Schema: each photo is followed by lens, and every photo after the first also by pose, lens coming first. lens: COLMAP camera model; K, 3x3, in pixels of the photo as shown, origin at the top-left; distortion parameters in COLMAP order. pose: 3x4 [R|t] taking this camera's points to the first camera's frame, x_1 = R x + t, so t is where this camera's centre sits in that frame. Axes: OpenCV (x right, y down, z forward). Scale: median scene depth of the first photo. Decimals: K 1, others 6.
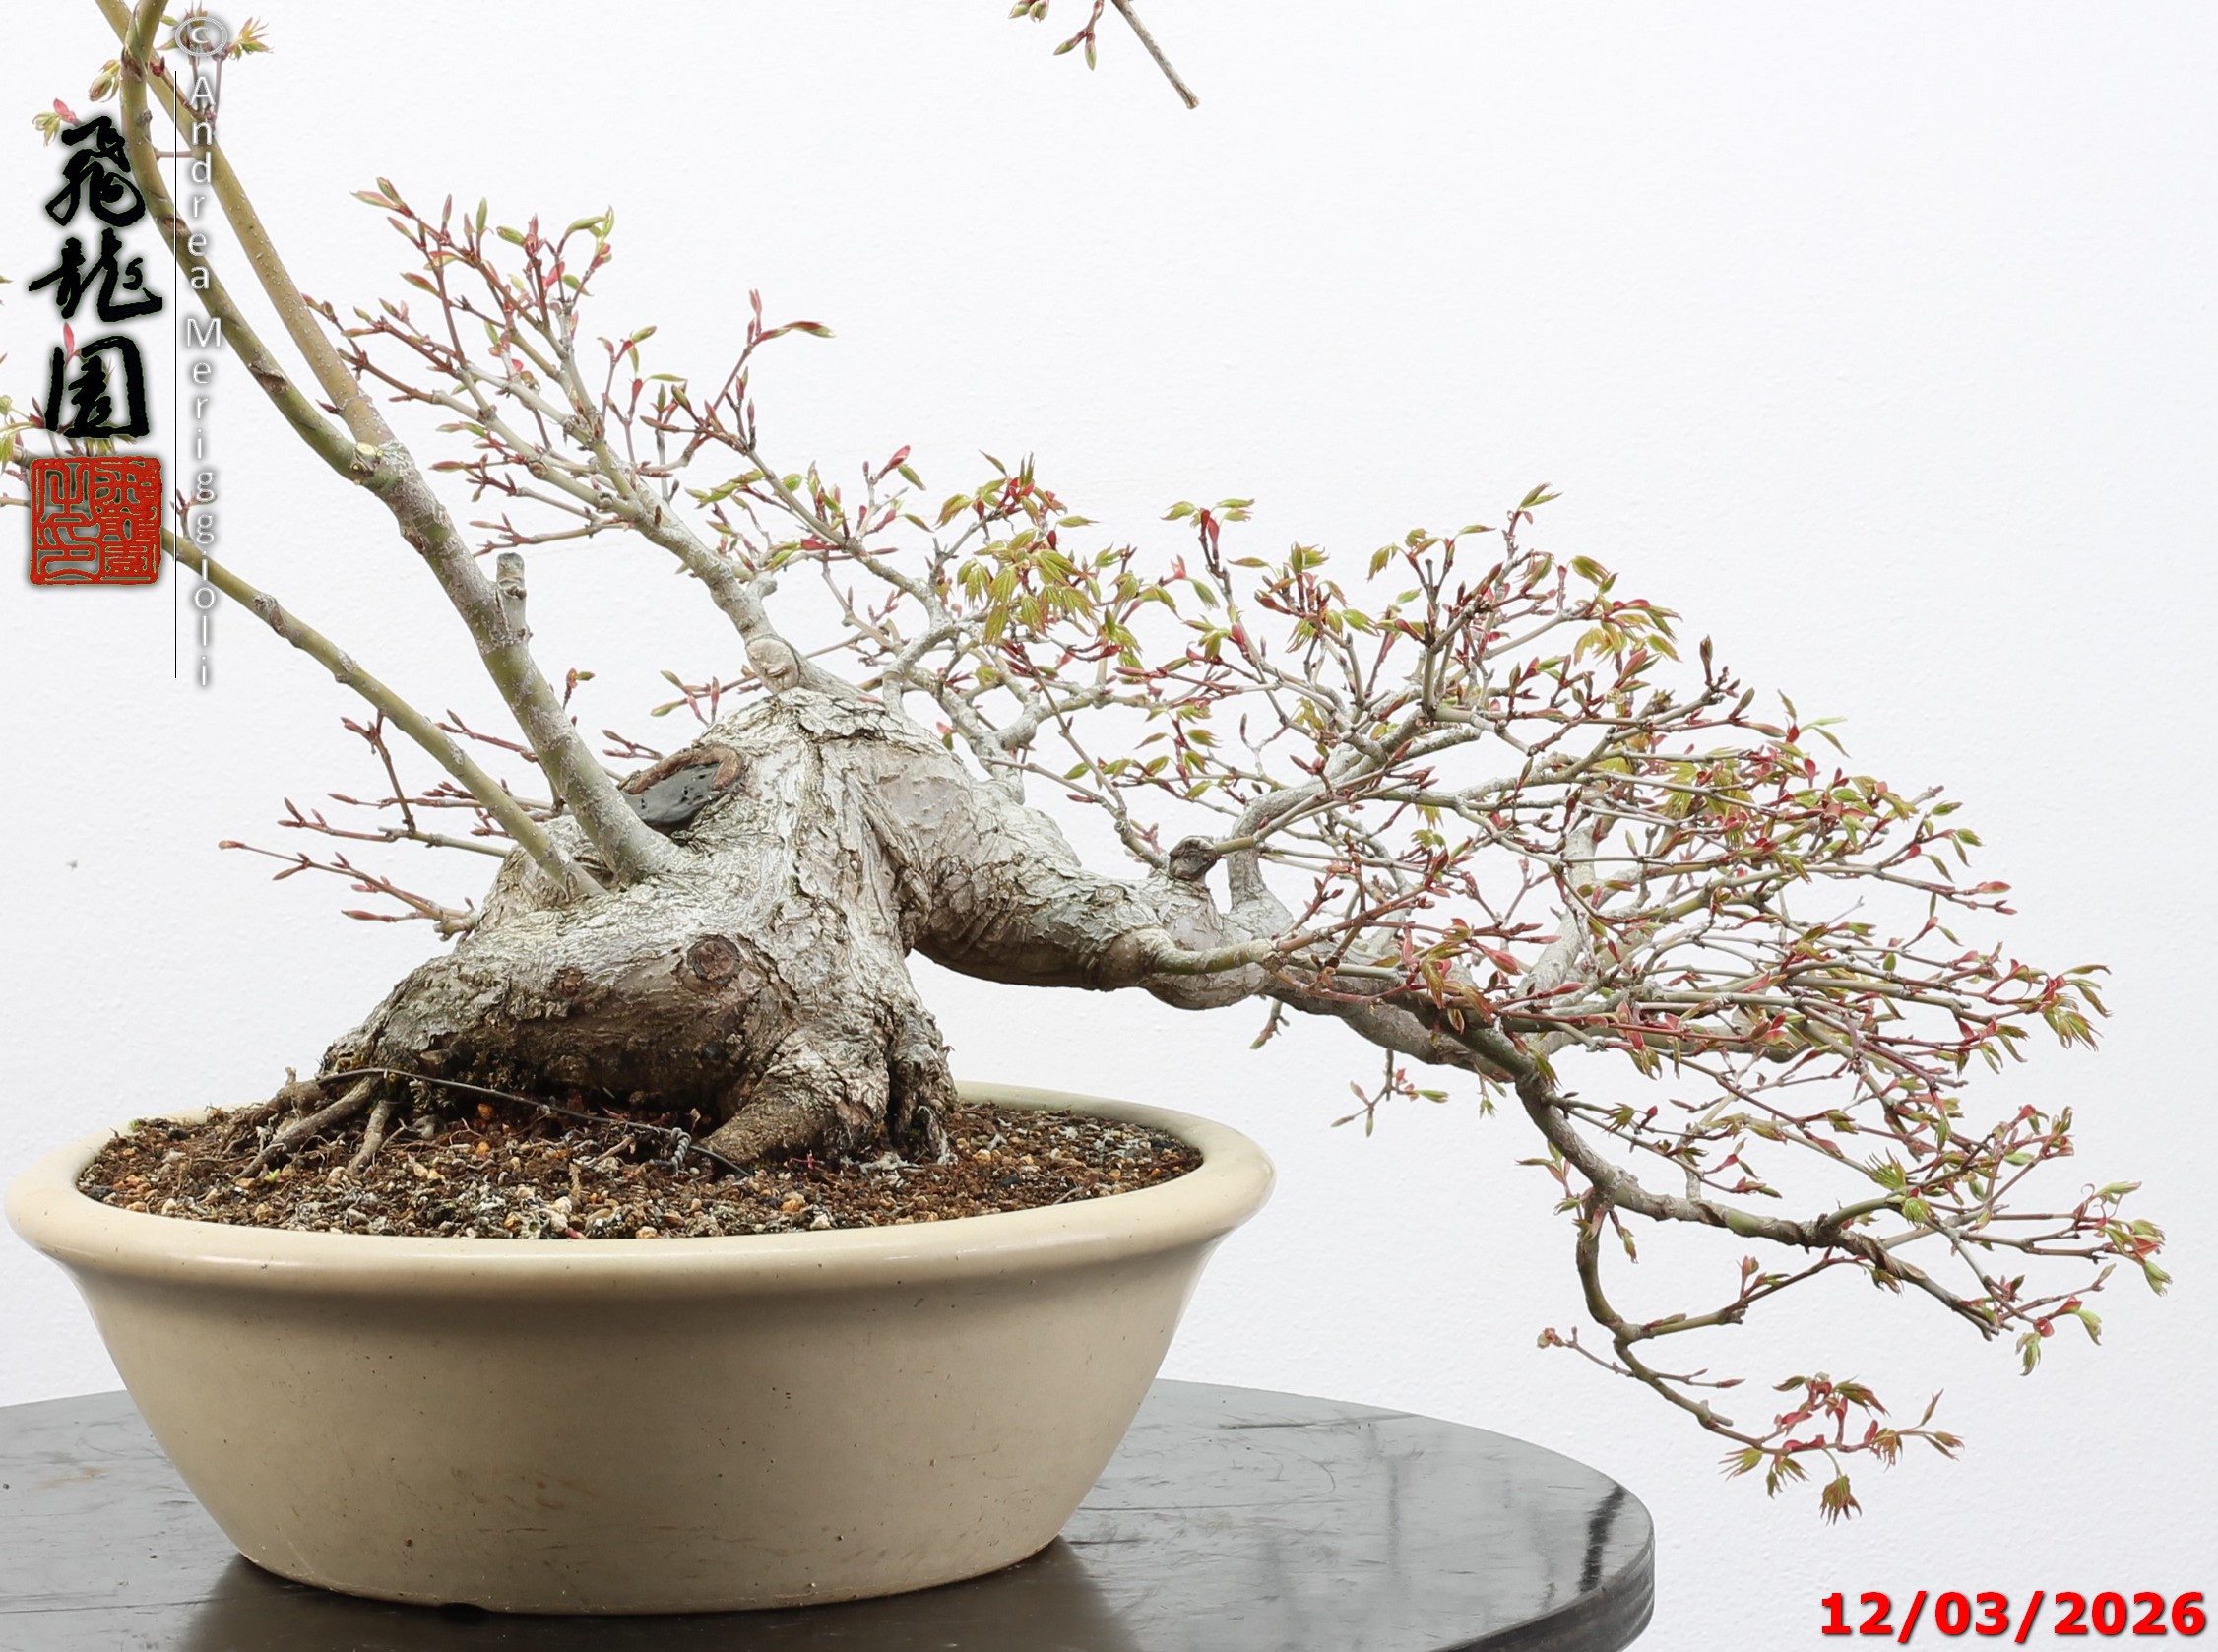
lens RADIAL K [[8014.6, 0, 1101.9], [0, 8014.6, 824.8], [0, 0, 1]] dist [-0.078977, 0.000000]
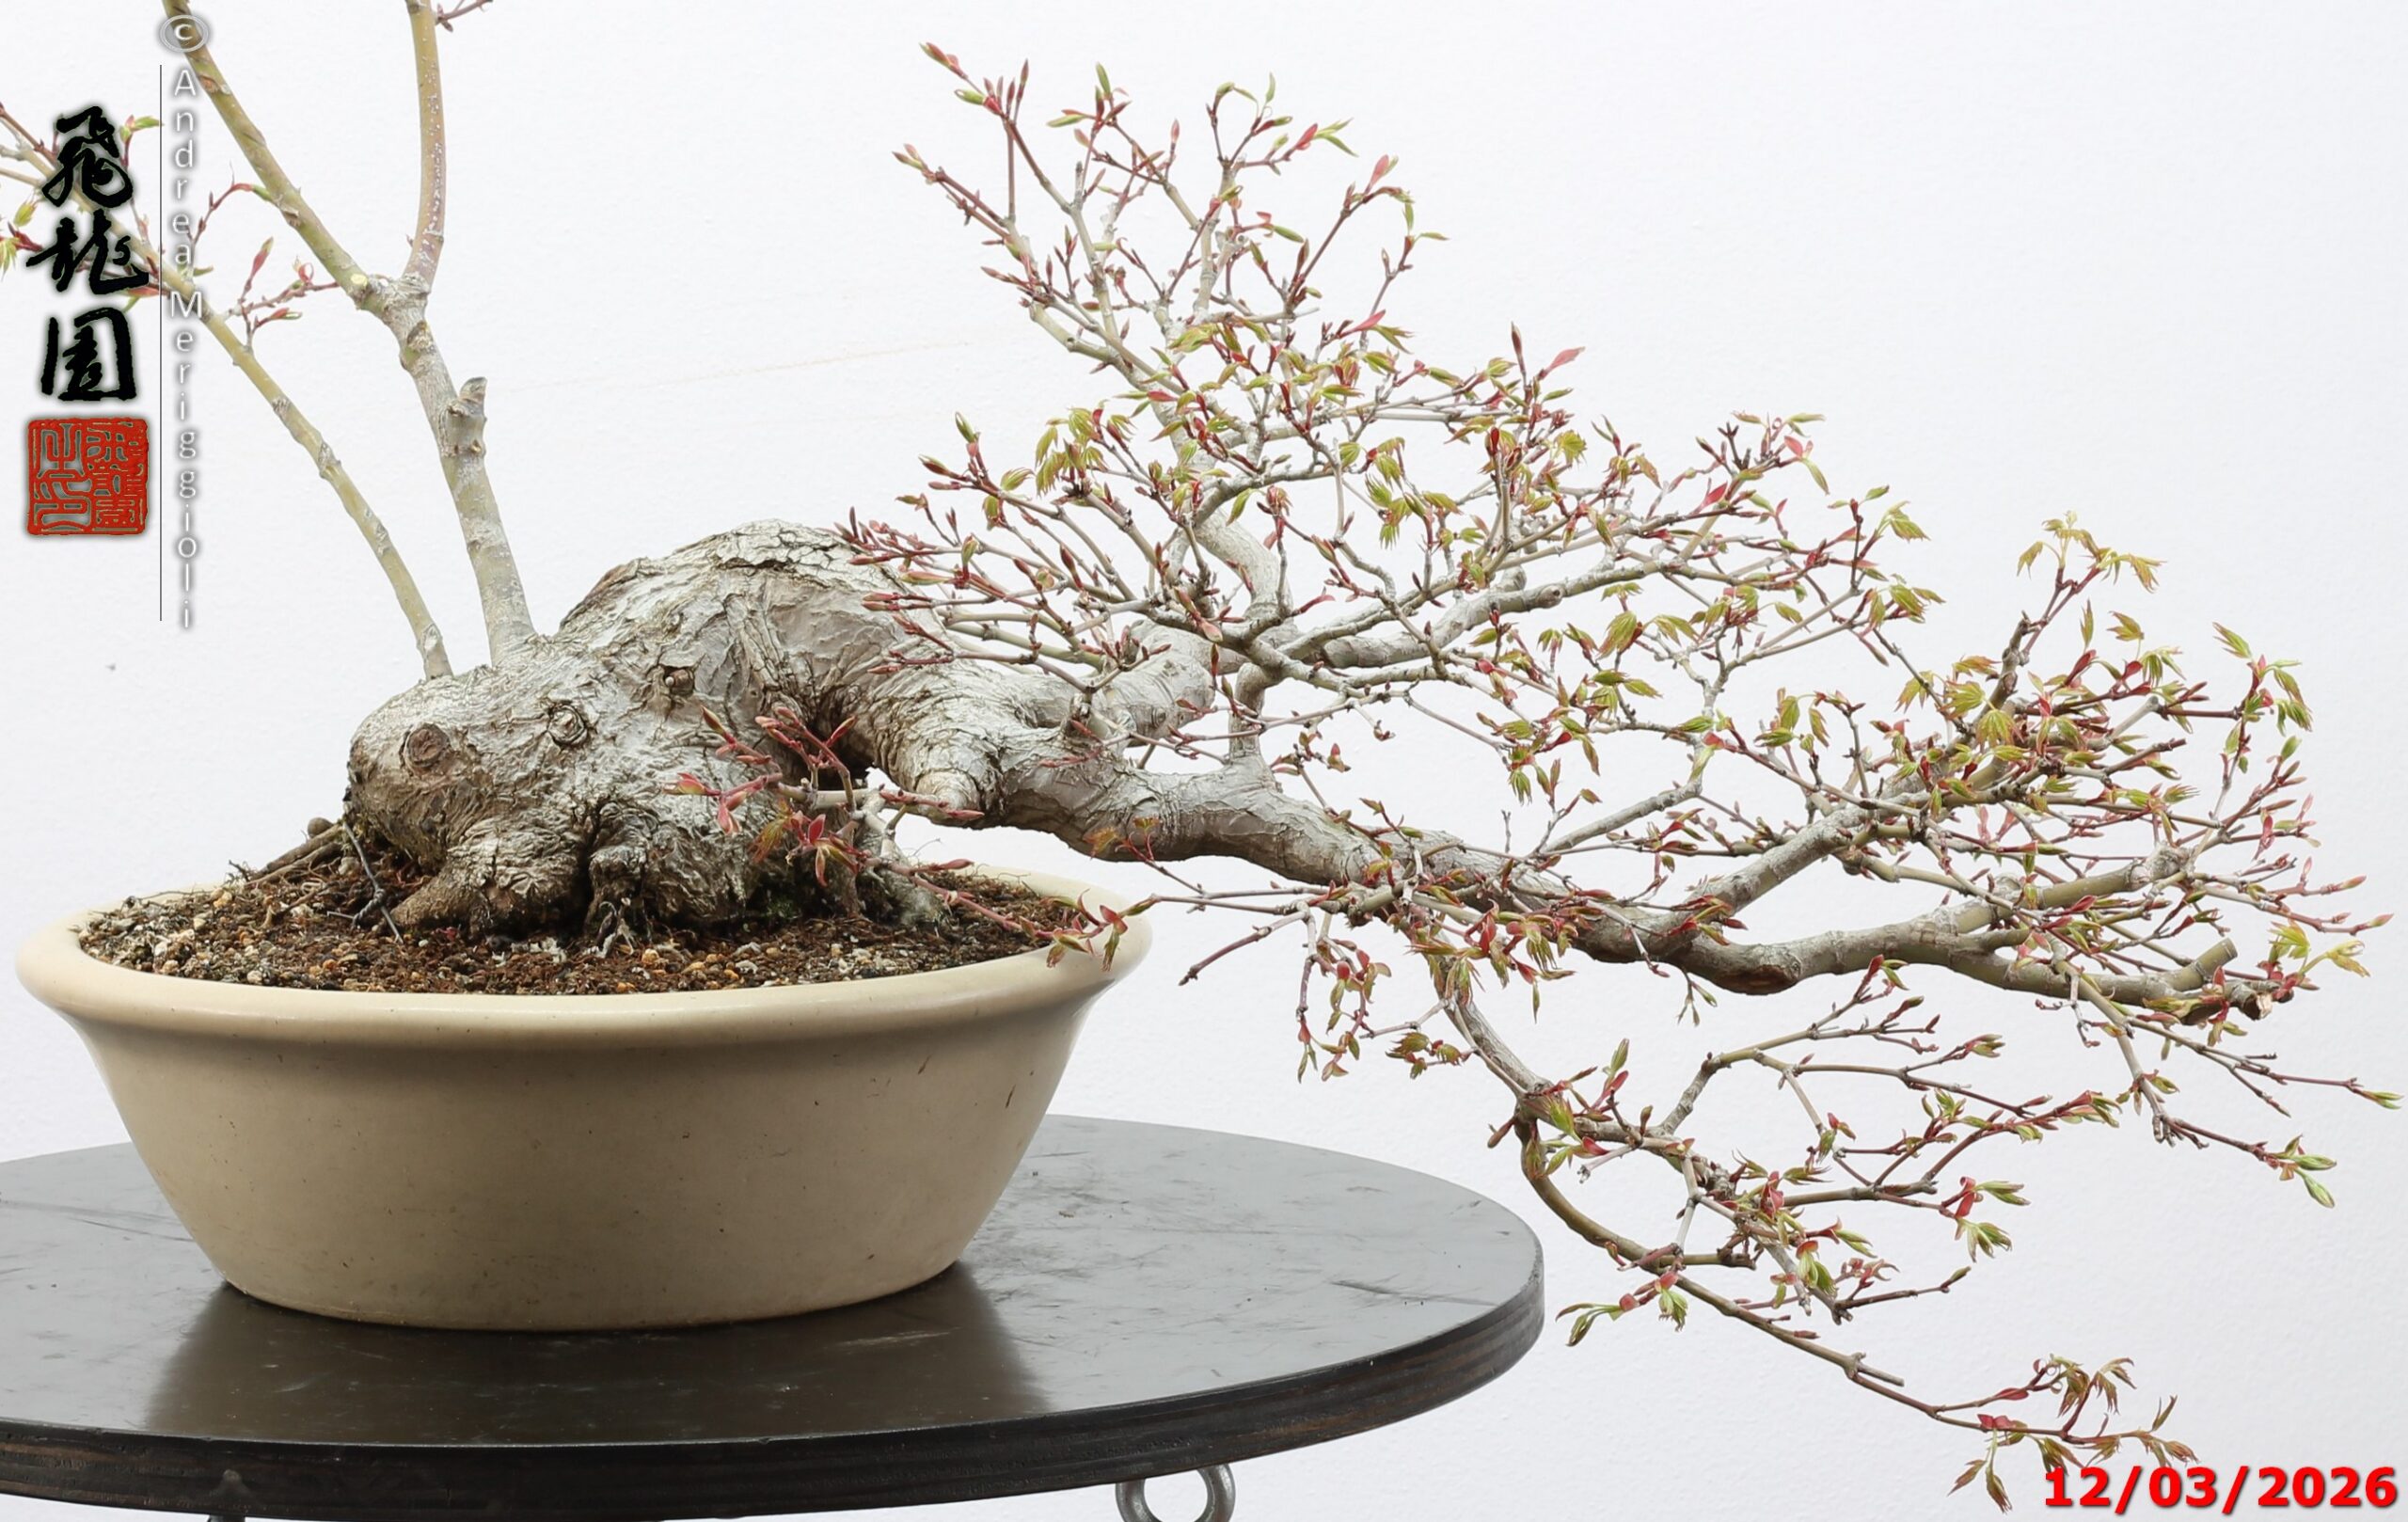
lens RADIAL K [[7197.4, 0, 1222.7], [0, 7197.4, 751.6], [0, 0, 1]] dist [-0.038757, 0.000000]
pose [[0.557769, 0.100347, -0.823908, 0.834678], [-0.077895, 0.994612, 0.068403, -0.059336], [0.826333, 0.026025, 0.562580, 0.517014]]
